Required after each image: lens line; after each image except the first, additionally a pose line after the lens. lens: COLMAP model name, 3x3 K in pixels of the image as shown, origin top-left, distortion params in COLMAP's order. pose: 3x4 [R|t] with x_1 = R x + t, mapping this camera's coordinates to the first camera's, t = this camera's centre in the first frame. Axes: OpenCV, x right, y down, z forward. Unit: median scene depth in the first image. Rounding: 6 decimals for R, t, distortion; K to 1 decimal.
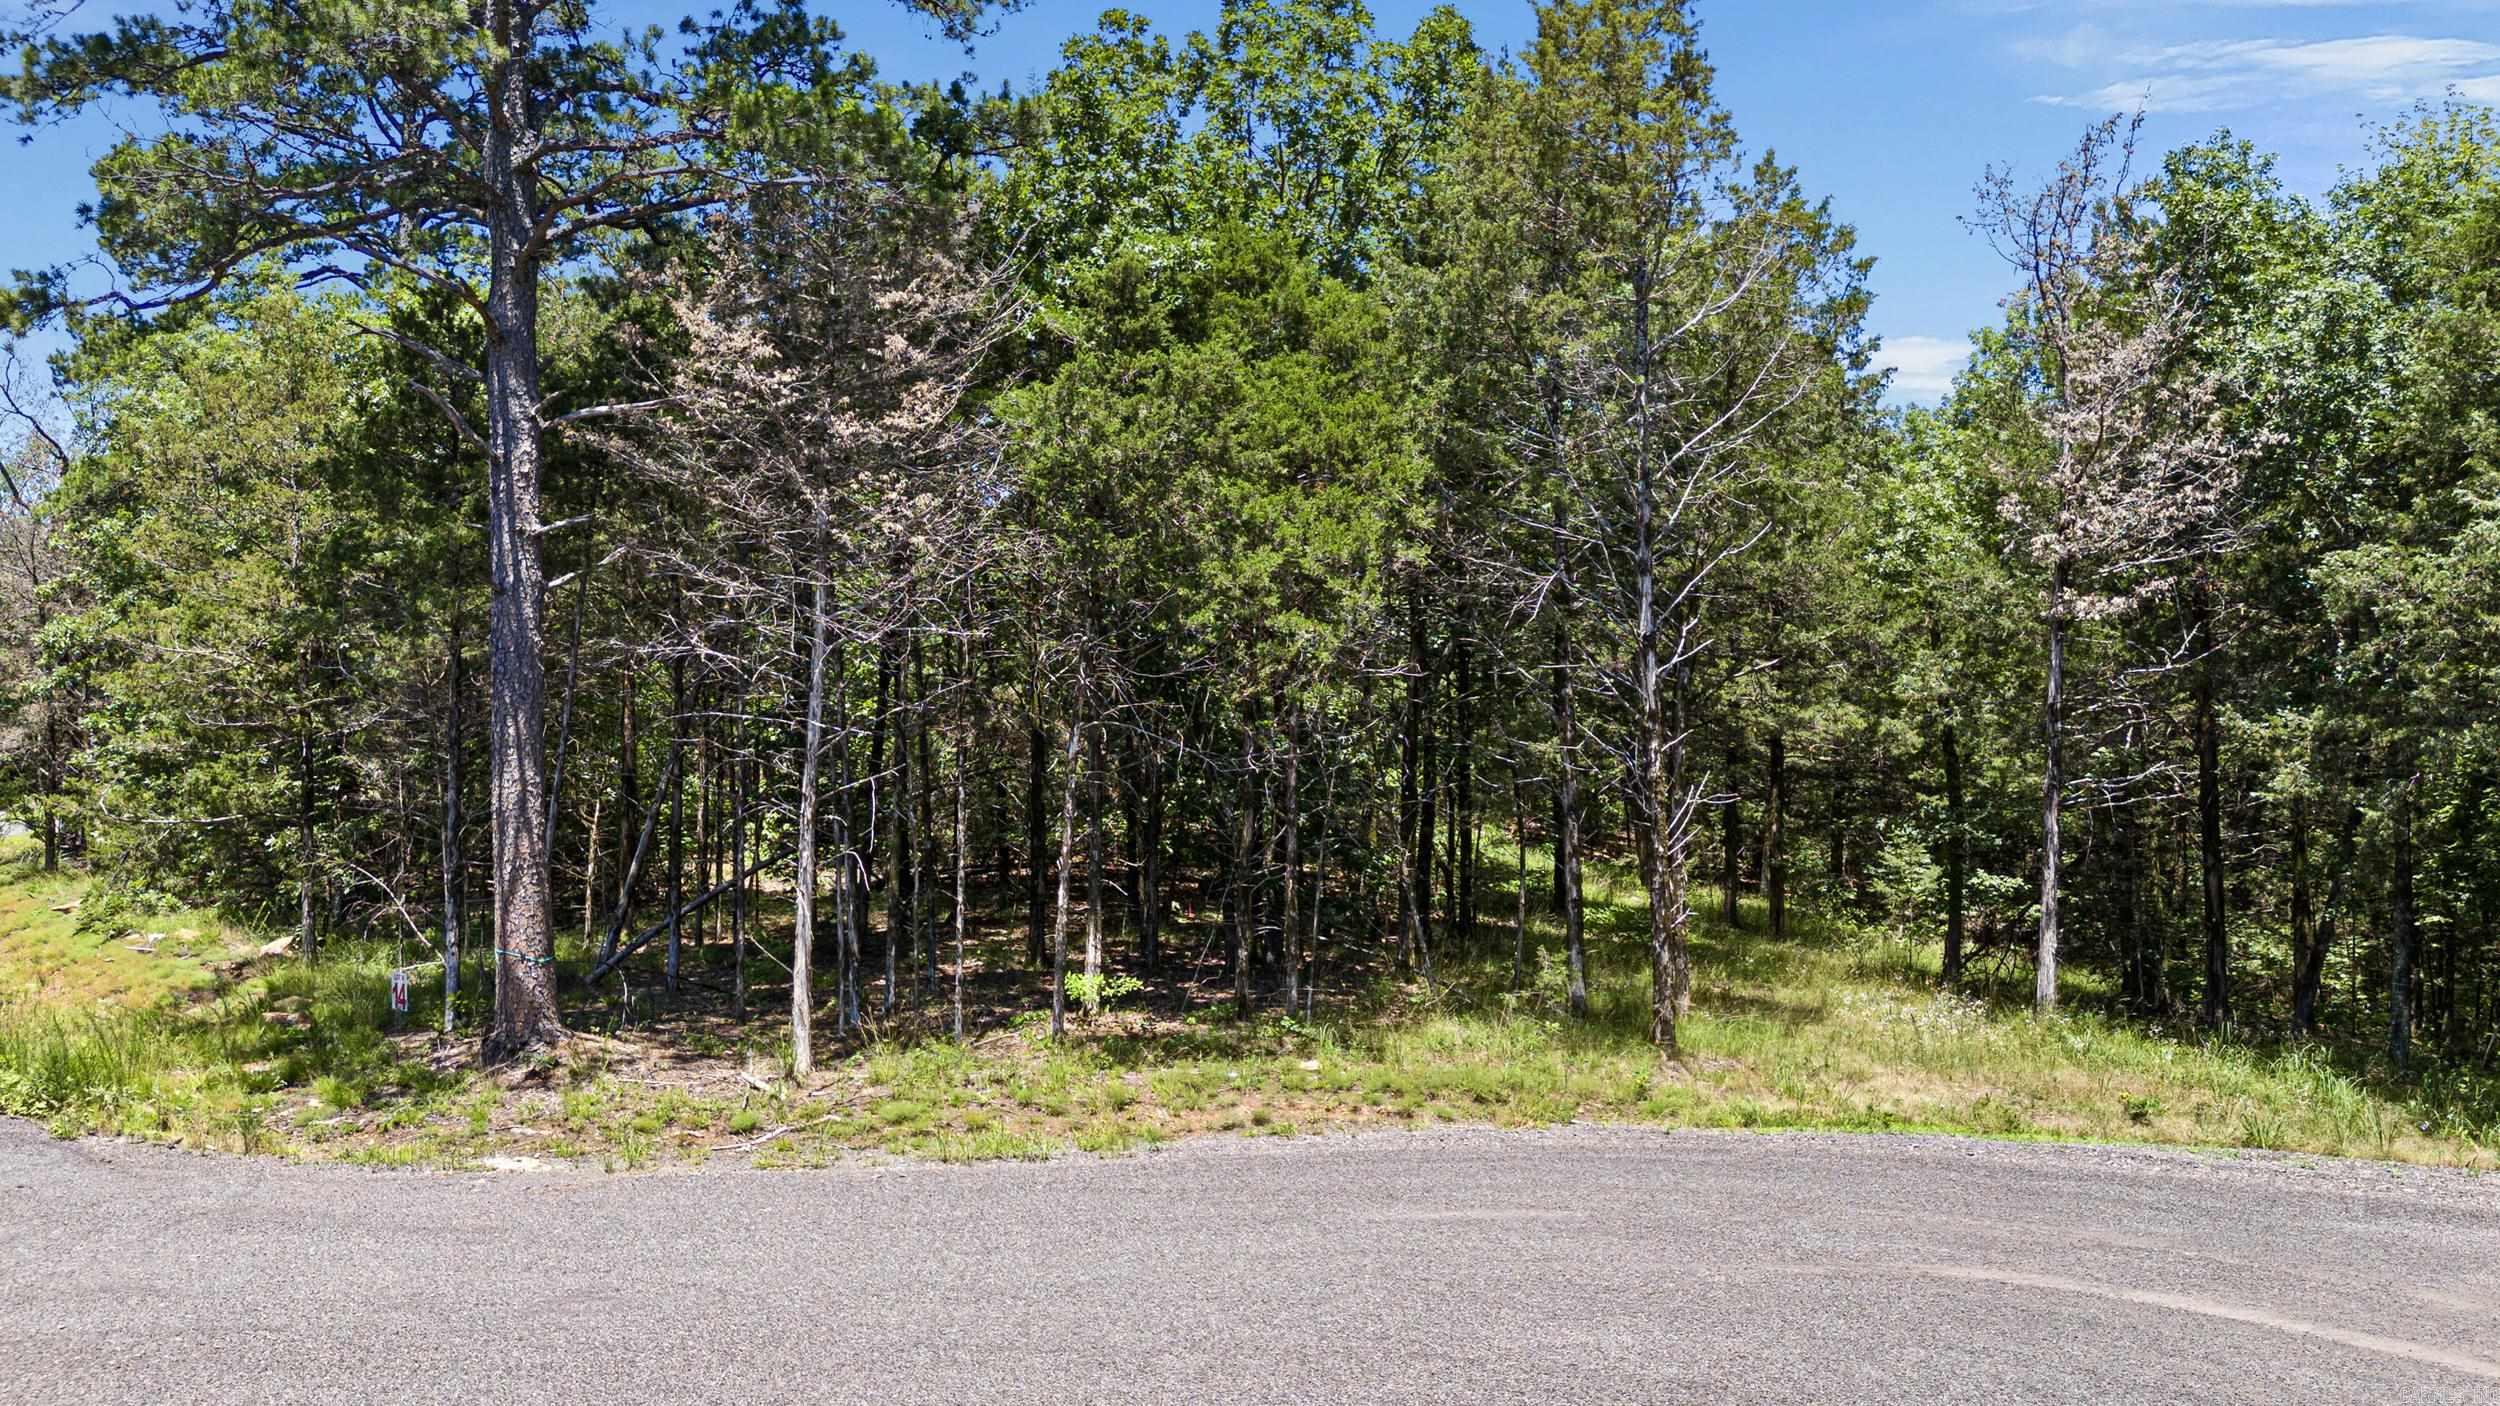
lens RADIAL K [[1812.2, 0, 1250.0], [0, 1812.2, 703.0], [0, 0, 1]] dist [0.063536, -0.082356]
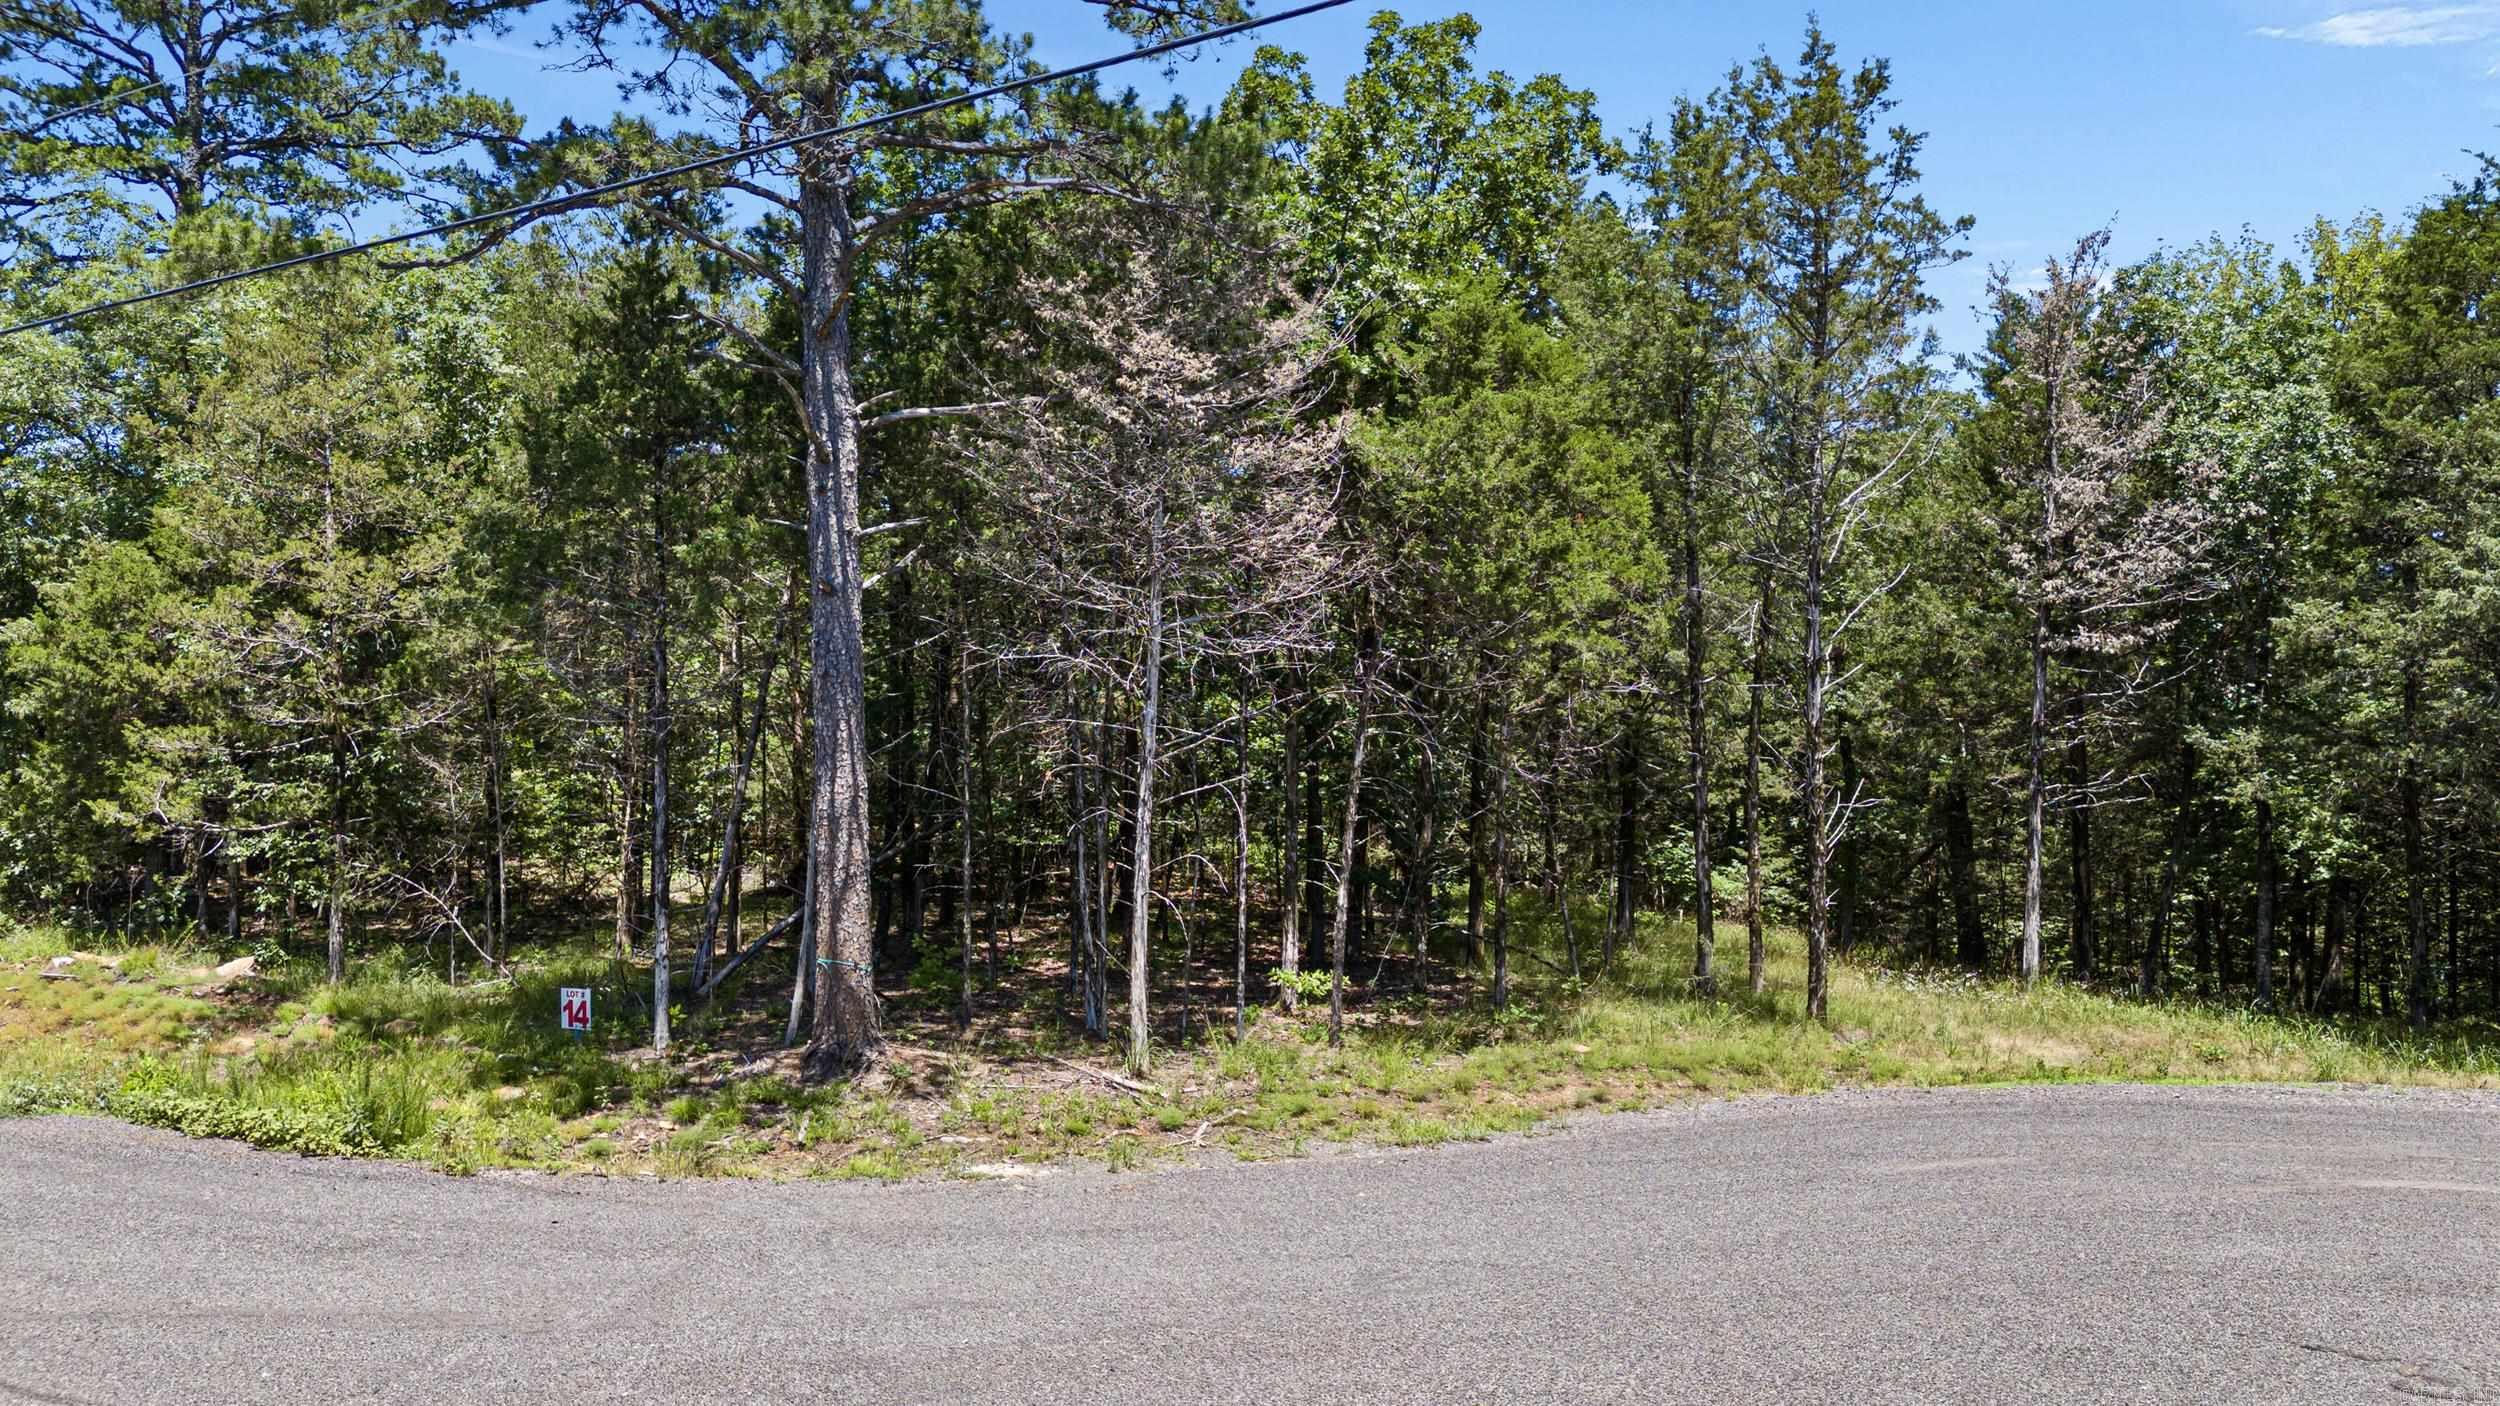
lens RADIAL K [[1812.2, 0, 1250.0], [0, 1812.2, 703.0], [0, 0, 1]] dist [0.063536, -0.082356]
pose [[0.959735, 0.014660, 0.280522, -0.466027], [-0.015423, 0.999881, 0.000511, -0.005768], [-0.280482, -0.004817, 0.959847, 0.003802]]
